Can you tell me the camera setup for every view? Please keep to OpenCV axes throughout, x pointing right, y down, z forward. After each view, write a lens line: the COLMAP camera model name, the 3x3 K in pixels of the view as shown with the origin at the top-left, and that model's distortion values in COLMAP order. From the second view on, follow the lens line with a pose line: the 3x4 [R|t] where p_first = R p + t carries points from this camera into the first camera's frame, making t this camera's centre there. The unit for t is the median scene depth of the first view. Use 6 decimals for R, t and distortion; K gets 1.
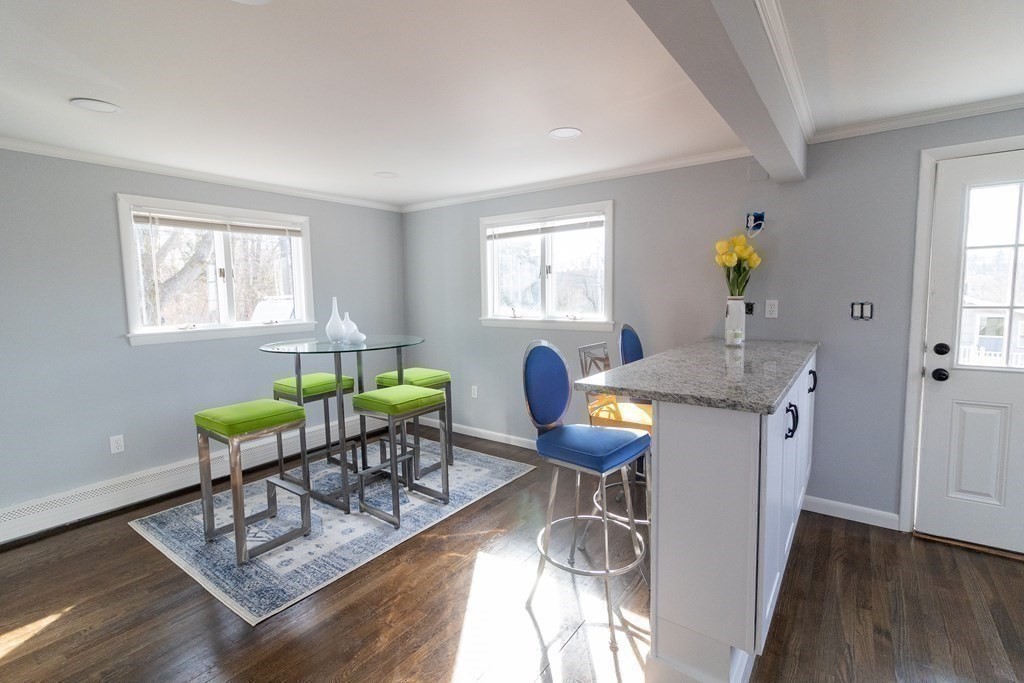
lens RADIAL K [[477.2, 0, 517.4], [0, 477.2, 334.3], [0, 0, 1]] dist [0.002310, 0.000070]
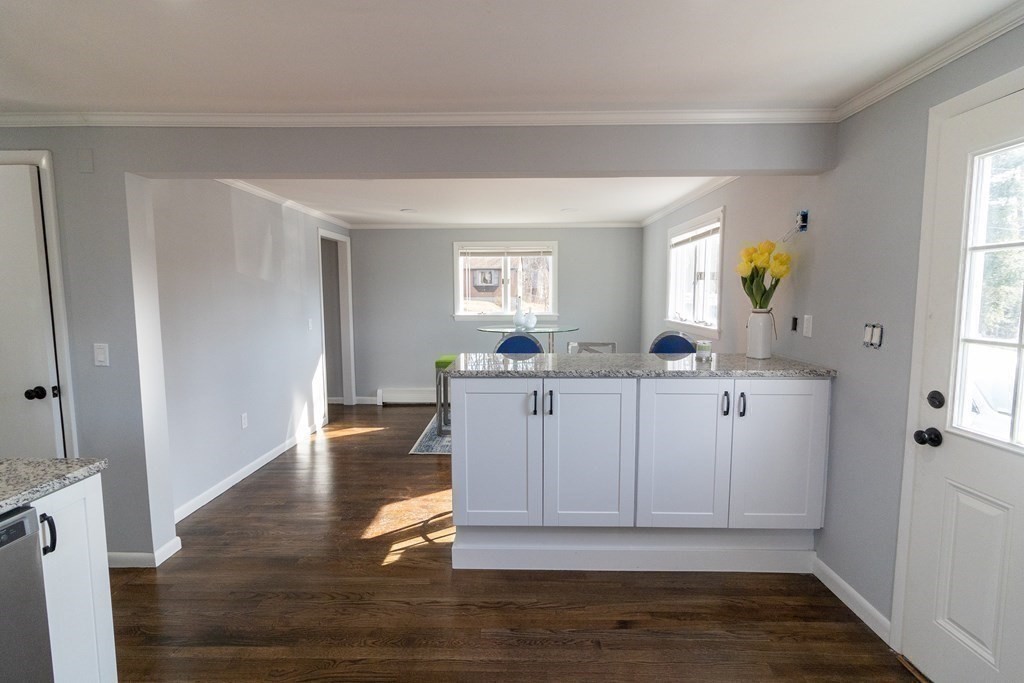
lens RADIAL K [[477.2, 0, 513.7], [0, 477.2, 335.9], [0, 0, 1]] dist [0.002310, 0.000070]
pose [[0.569210, 0.090021, -0.817249, 1.019076], [-0.075483, 0.995512, 0.057083, -0.048671], [0.818720, 0.029196, 0.573450, 0.111553]]
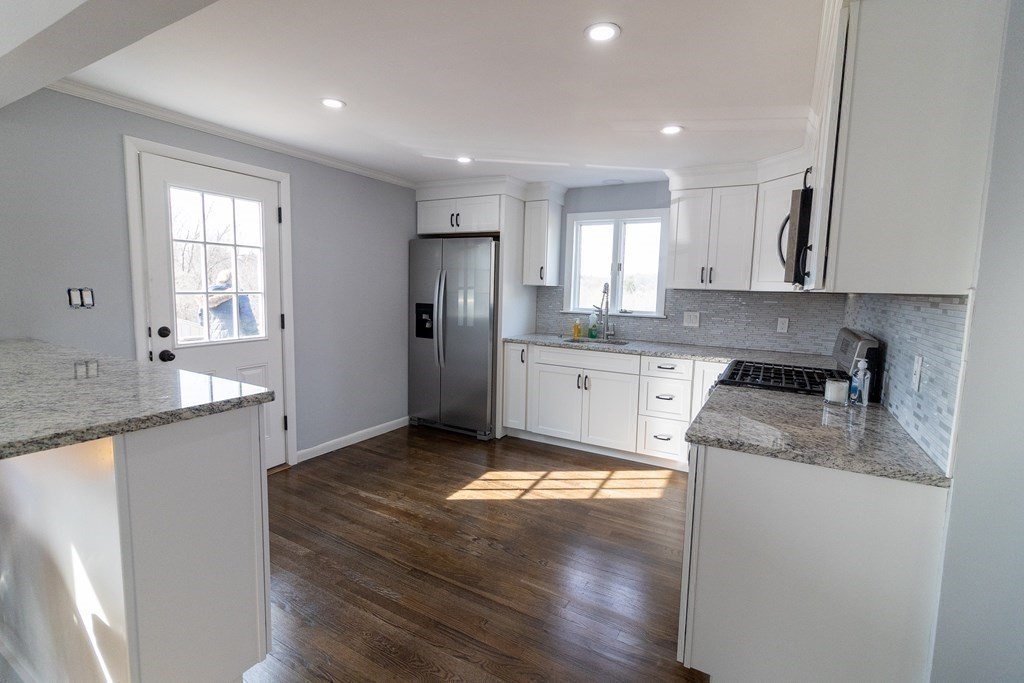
lens RADIAL K [[477.2, 0, 520.1], [0, 477.2, 340.9], [0, 0, 1]] dist [0.002310, 0.000070]
pose [[-0.116310, -0.103233, 0.987833, -0.256727], [0.059704, 0.992059, 0.110704, -0.019312], [-0.991417, 0.071853, -0.109223, 0.299992]]
